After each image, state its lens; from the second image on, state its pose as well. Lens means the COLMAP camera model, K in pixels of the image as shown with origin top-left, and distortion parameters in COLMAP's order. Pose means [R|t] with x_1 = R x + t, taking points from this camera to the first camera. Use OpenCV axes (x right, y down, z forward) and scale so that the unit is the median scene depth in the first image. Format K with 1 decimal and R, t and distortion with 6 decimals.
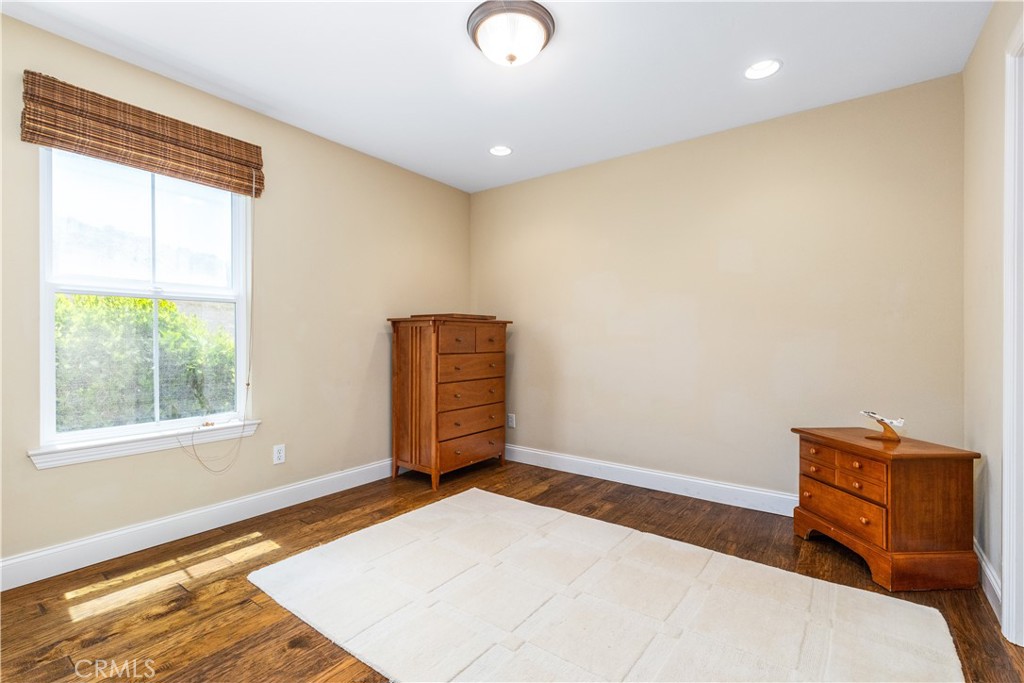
lens RADIAL K [[466.8, 0, 511.0], [0, 466.8, 340.7], [0, 0, 1]] dist [0.000816, -0.000158]
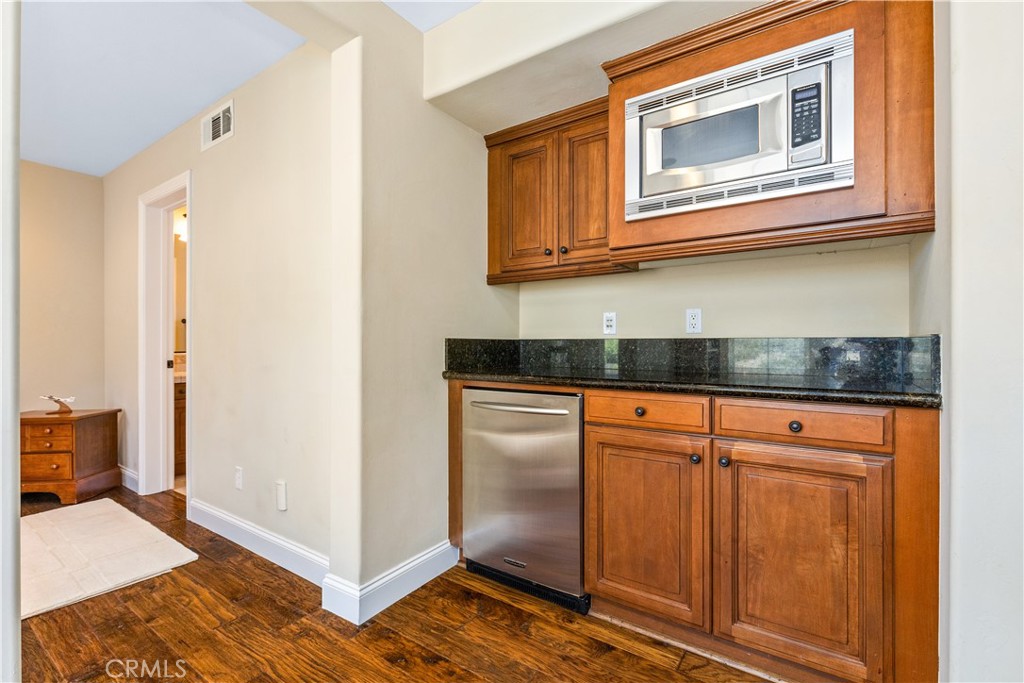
lens RADIAL K [[466.8, 0, 510.1], [0, 466.8, 344.1], [0, 0, 1]] dist [0.000816, -0.000158]
pose [[-0.025356, 0.001741, 0.999677, -0.778937], [0.006163, 0.999980, -0.001585, 0.005213], [-0.999659, 0.006121, -0.025366, -0.421642]]
